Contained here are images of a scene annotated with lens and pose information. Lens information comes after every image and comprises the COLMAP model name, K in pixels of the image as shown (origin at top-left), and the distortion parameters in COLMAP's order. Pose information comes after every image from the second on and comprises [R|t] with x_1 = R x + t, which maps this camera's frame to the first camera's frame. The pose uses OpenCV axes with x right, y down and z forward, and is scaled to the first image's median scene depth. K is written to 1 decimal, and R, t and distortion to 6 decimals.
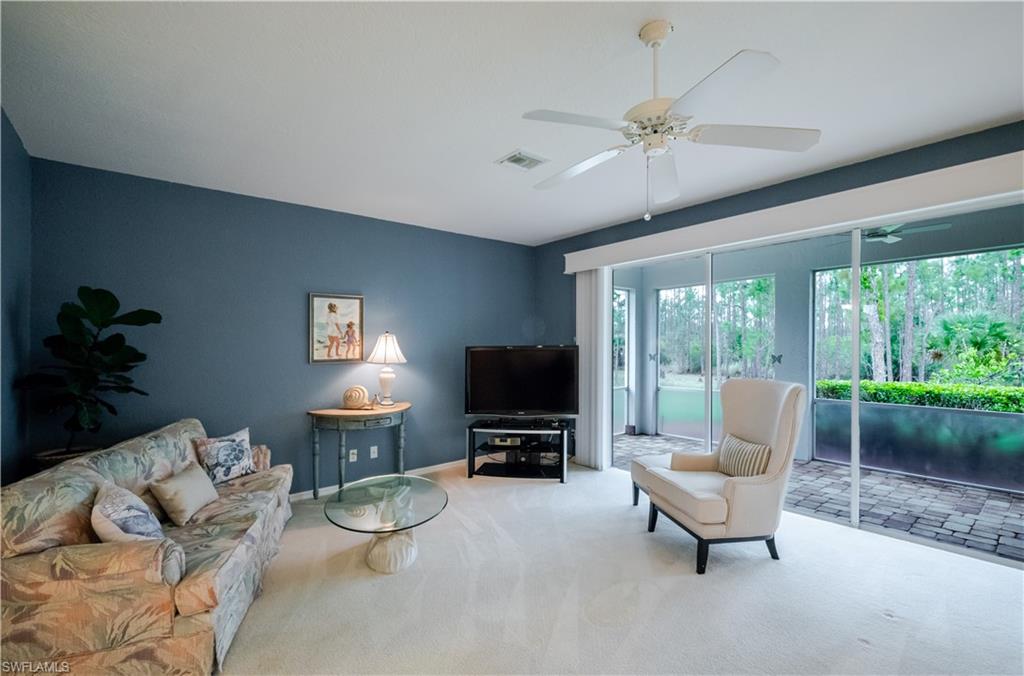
lens RADIAL K [[464.7, 0, 499.0], [0, 464.7, 364.6], [0, 0, 1]] dist [-0.001096, 0.000803]
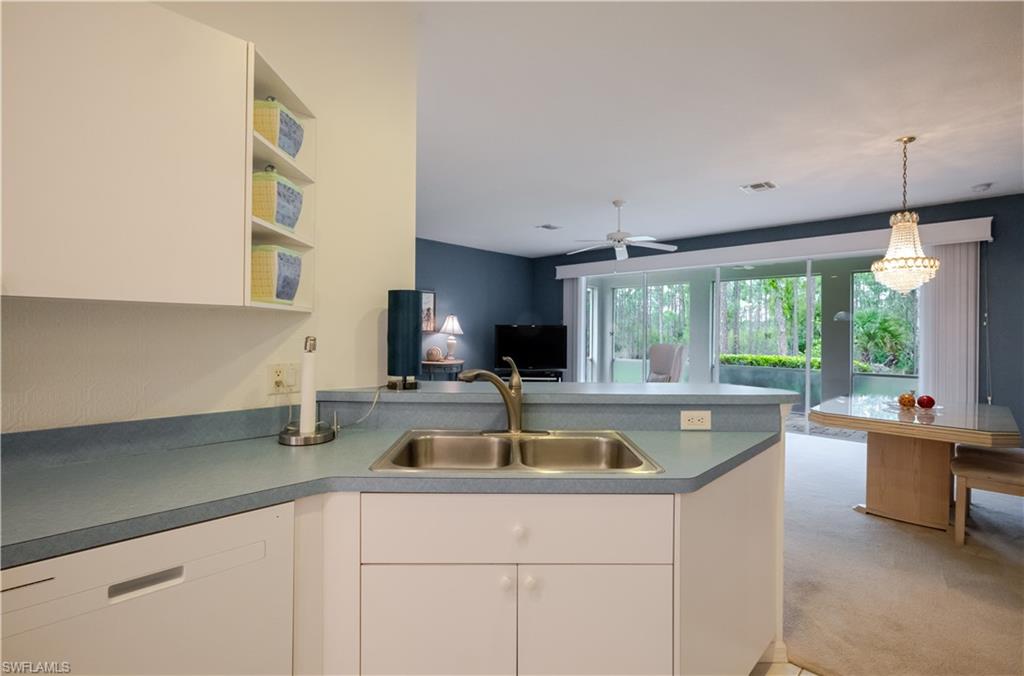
lens RADIAL K [[464.7, 0, 507.8], [0, 464.7, 333.0], [0, 0, 1]] dist [-0.001096, 0.000803]
pose [[0.993274, 0.019683, 0.114098, -0.192484], [-0.015543, 0.999192, -0.037059, 0.042192], [-0.114736, 0.035036, 0.992778, -0.510243]]
